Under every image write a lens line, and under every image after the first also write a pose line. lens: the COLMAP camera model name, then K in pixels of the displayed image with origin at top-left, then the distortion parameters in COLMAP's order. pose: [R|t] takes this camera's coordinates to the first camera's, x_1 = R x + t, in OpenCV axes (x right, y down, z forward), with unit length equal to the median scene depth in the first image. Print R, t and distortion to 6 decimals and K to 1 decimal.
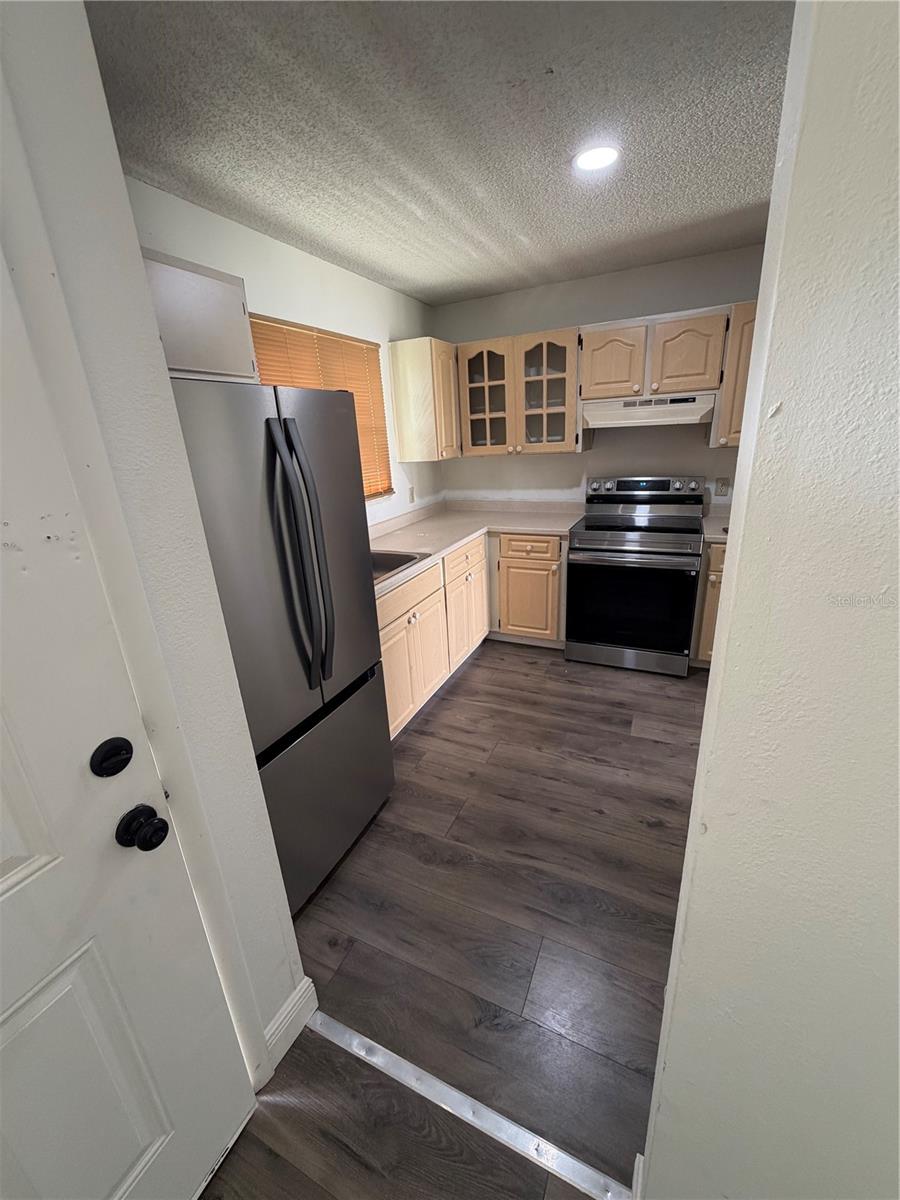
lens RADIAL K [[479.5, 0, 451.6], [0, 479.5, 597.9], [0, 0, 1]] dist [-0.003242, 0.000550]
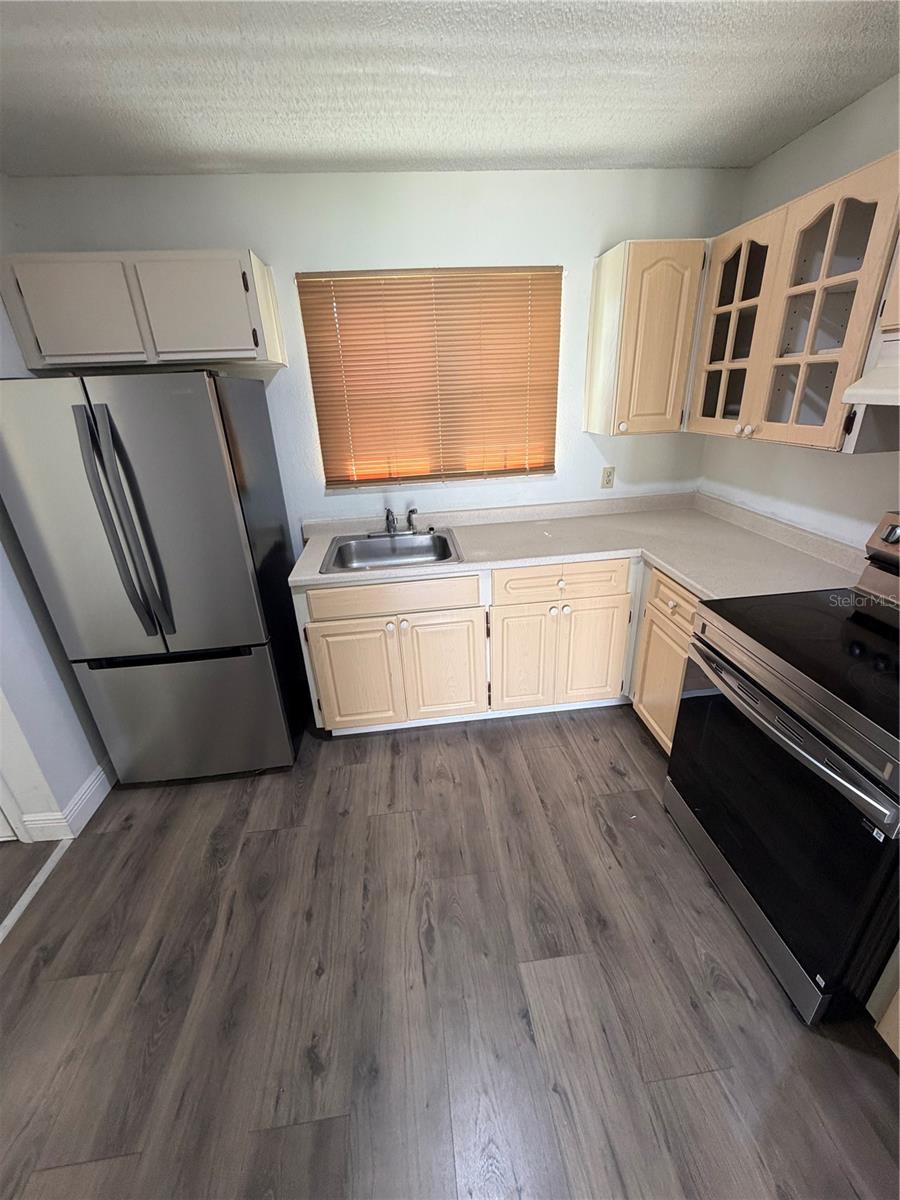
lens RADIAL K [[479.5, 0, 448.3], [0, 479.5, 597.7], [0, 0, 1]] dist [-0.003242, 0.000550]
pose [[0.520561, 0.372212, -0.768424, 0.550662], [-0.264425, 0.926011, 0.269412, -0.233294], [0.811847, 0.062945, 0.580467, 0.512078]]
